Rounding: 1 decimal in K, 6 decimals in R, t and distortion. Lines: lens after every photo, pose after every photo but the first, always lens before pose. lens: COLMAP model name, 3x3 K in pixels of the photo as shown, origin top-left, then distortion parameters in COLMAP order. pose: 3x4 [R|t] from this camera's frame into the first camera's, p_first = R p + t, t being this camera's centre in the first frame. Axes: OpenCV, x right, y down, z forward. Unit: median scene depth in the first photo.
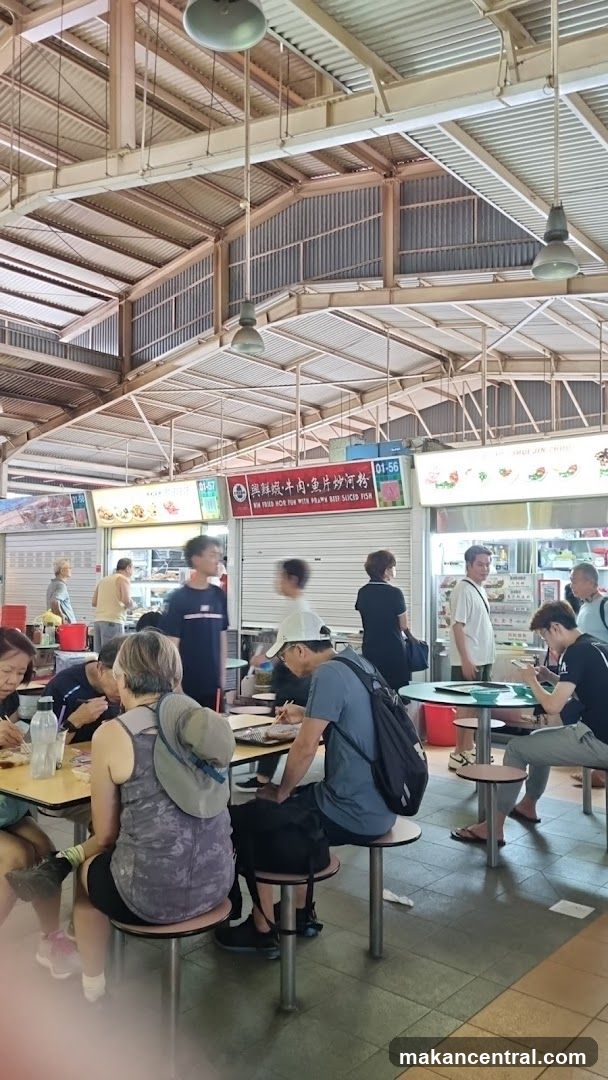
lens RADIAL K [[838.5, 0, 311.2], [0, 838.5, 559.1], [0, 0, 1]] dist [0.025426, -0.000599]
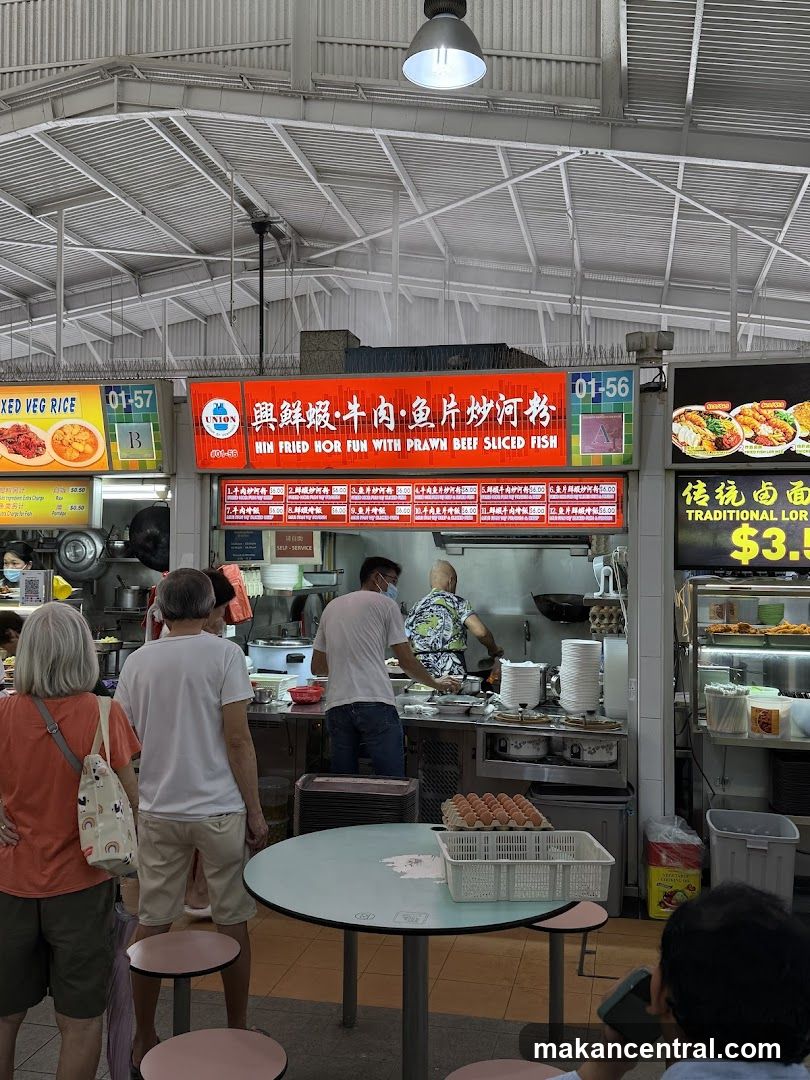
lens RADIAL K [[1038.2, 0, 405.0], [0, 1038.2, 540.0], [0, 0, 1]] dist [0.121340, 0.000735]
pose [[0.891248, 0.013175, 0.453326, -0.164304], [-0.018978, 0.999786, 0.008254, -0.010774], [-0.453120, -0.015959, 0.891307, 0.266467]]
